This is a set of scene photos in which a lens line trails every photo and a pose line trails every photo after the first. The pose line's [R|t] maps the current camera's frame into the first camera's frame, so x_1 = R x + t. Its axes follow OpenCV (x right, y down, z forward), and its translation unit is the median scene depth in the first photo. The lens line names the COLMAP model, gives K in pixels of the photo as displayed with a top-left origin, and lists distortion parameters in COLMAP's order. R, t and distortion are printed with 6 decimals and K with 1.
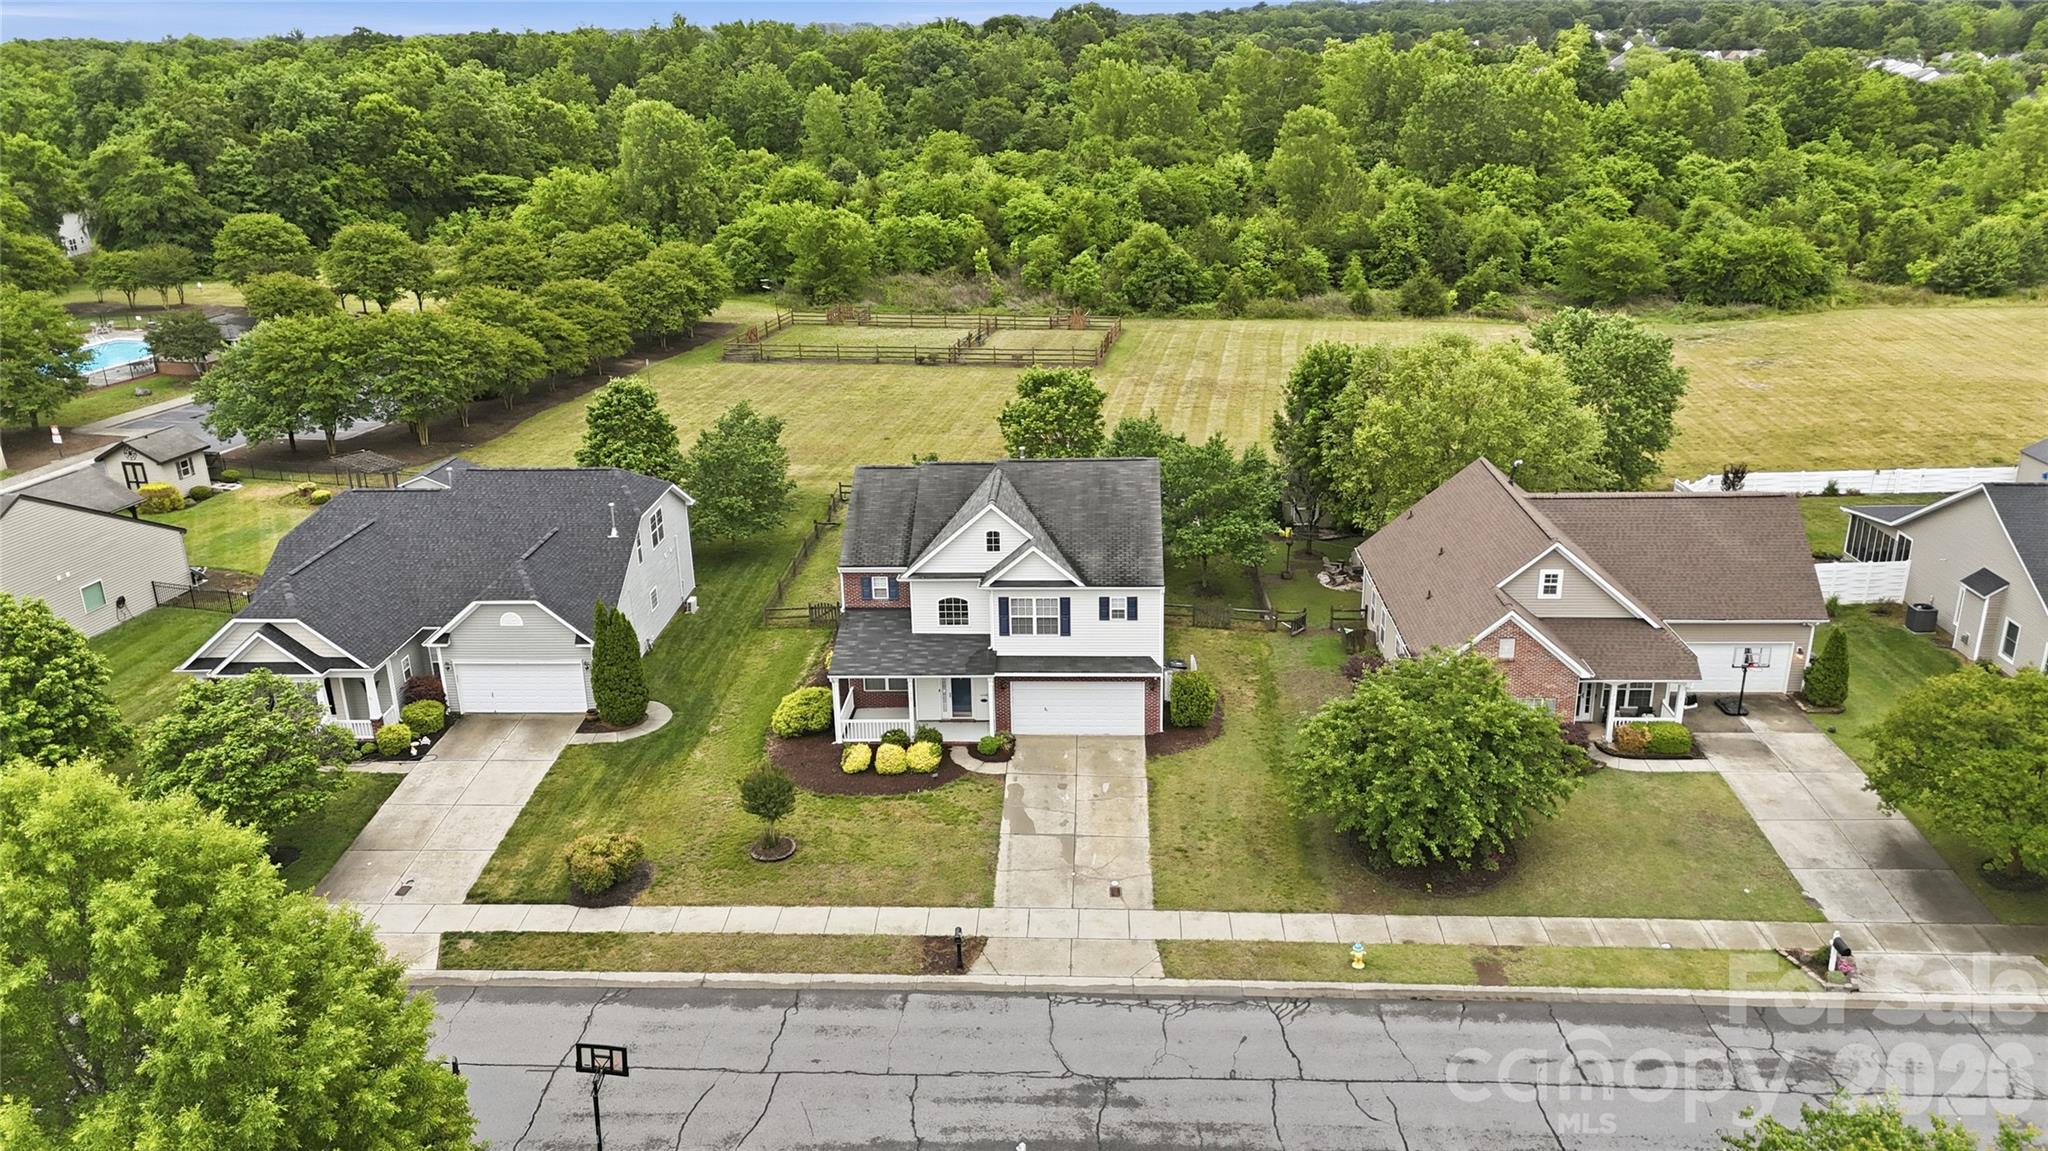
lens RADIAL K [[1502.6, 0, 1027.8], [0, 1502.6, 577.8], [0, 0, 1]] dist [0.099401, -0.105690]
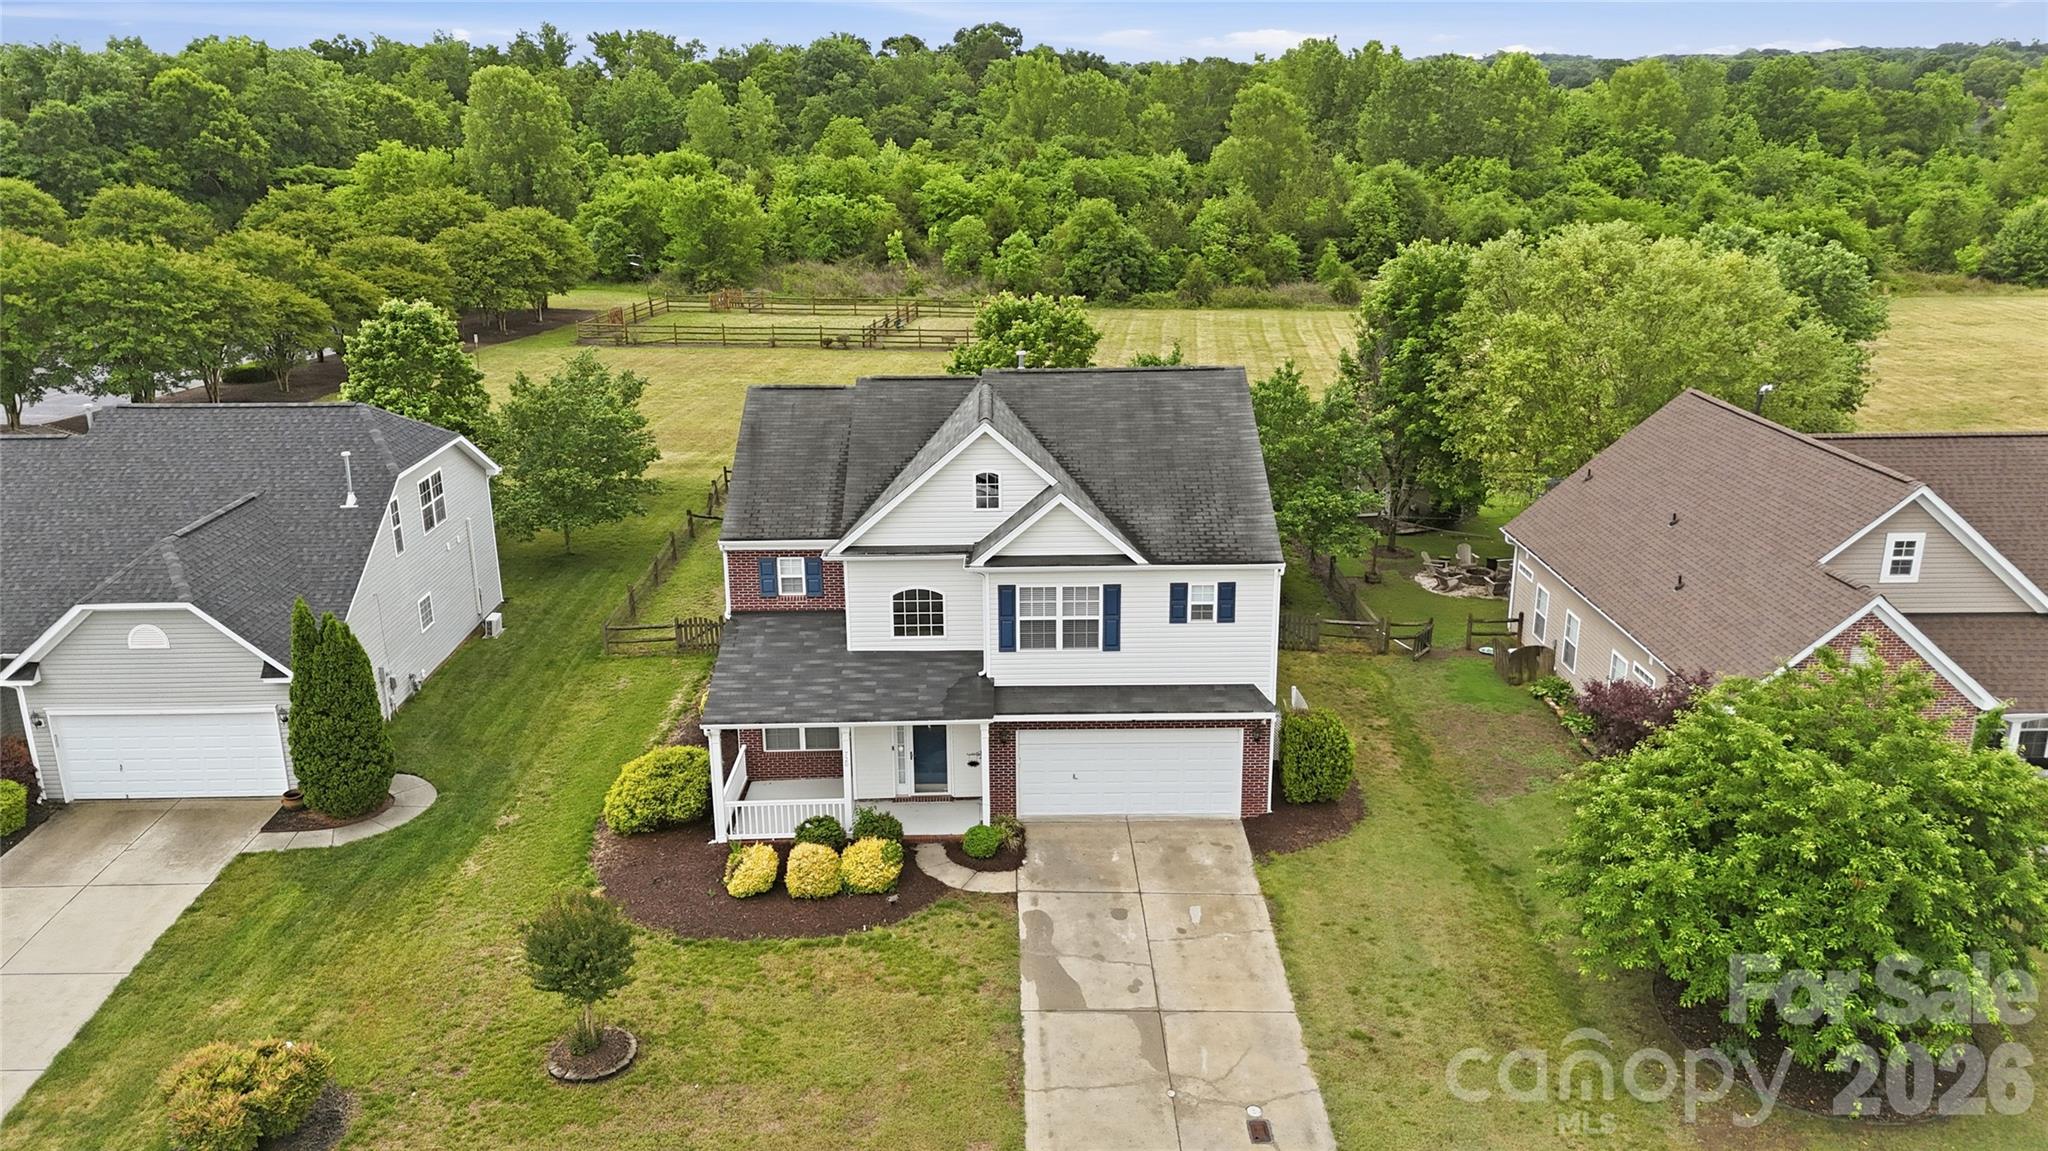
lens RADIAL K [[1530.0, 0, 1024.0], [0, 1530.0, 575.5], [0, 0, 1]] dist [0.071121, -0.053607]
pose [[0.997777, -0.007579, 0.066202, -0.028398], [0.010390, 0.999054, -0.042217, 0.020052], [-0.065819, 0.042811, 0.996913, 0.238539]]
